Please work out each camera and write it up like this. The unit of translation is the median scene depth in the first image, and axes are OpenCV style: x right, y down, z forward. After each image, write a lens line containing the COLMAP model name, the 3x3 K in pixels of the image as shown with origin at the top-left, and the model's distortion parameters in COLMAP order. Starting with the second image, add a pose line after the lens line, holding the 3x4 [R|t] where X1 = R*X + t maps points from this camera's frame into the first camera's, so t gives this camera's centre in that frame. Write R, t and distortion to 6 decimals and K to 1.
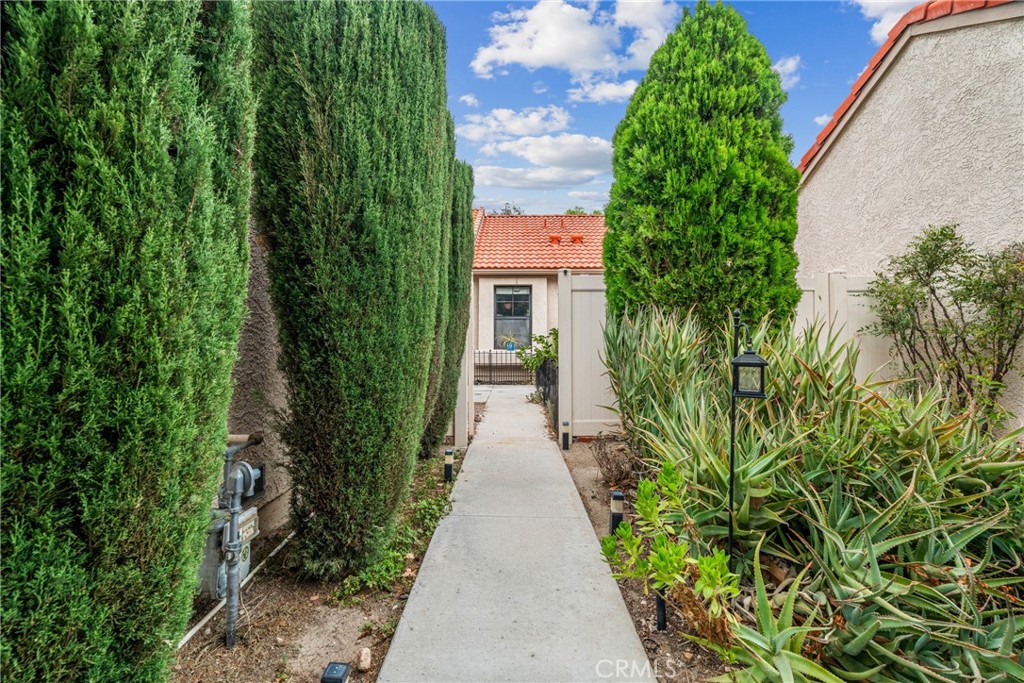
lens RADIAL K [[466.5, 0, 514.9], [0, 466.5, 336.7], [0, 0, 1]] dist [0.001564, 0.000047]
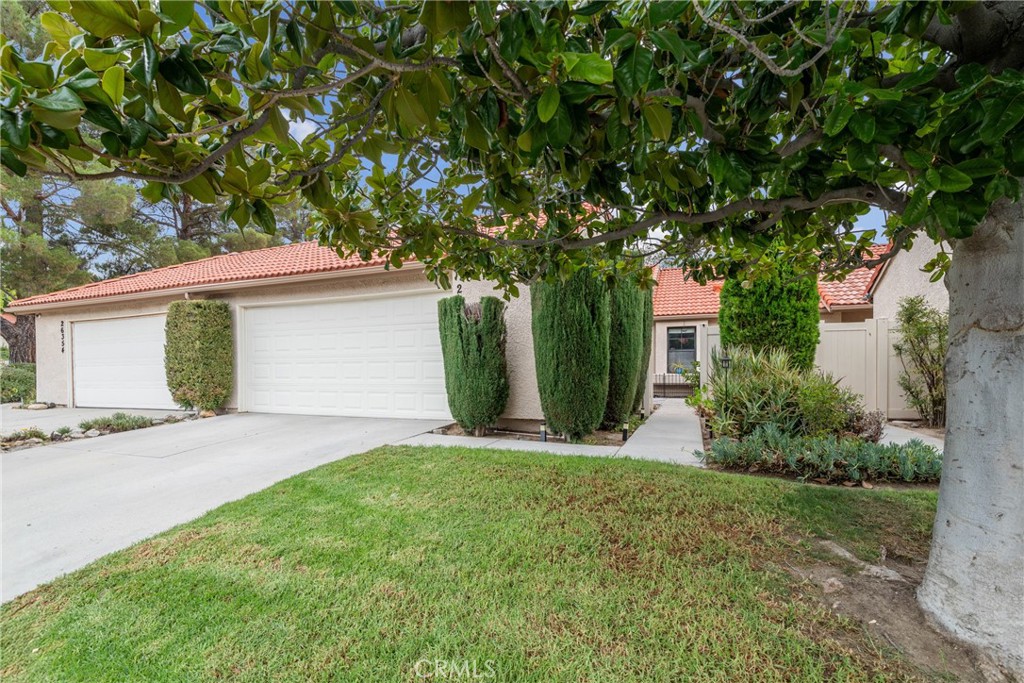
lens RADIAL K [[466.5, 0, 521.1], [0, 466.5, 376.6], [0, 0, 1]] dist [0.001564, 0.000047]
pose [[0.936565, -0.000156, -0.350495, 0.108449], [0.004055, 0.999938, 0.010390, 0.064313], [0.350472, -0.011152, 0.936507, -1.420574]]
